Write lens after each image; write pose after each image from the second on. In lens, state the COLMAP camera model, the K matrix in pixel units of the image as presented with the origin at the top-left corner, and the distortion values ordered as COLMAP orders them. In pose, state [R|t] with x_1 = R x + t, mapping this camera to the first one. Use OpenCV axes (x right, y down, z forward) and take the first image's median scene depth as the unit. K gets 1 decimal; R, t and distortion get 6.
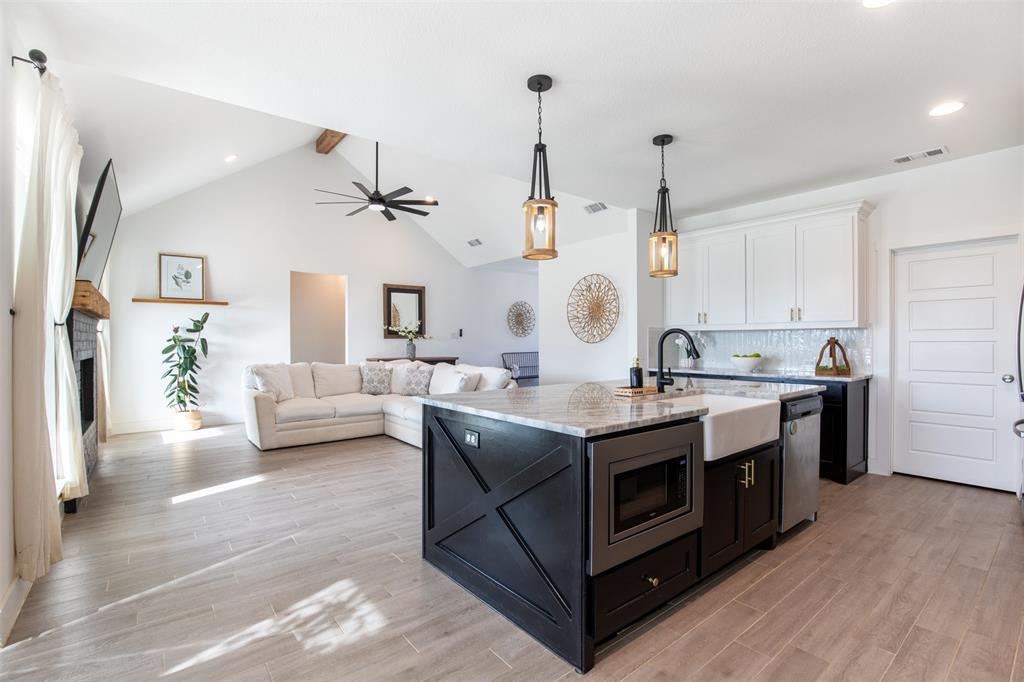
lens RADIAL K [[465.0, 0, 512.0], [0, 465.0, 341.0], [0, 0, 1]] dist [-0.038386, -0.000166]
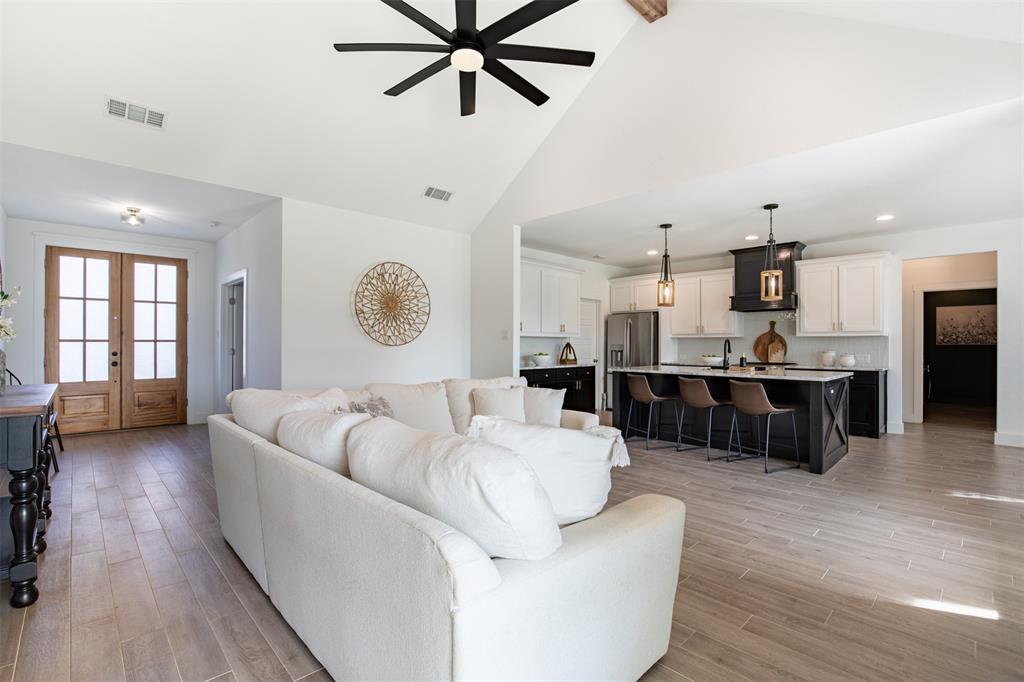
lens RADIAL K [[470.1, 0, 507.0], [0, 470.1, 342.2], [0, 0, 1]] dist [-0.019819, 0.000040]
pose [[-0.088084, 0.003920, 0.996105, -0.710910], [-0.005075, 0.999978, -0.004384, 0.000893], [-0.996100, -0.005441, -0.088062, 0.918927]]
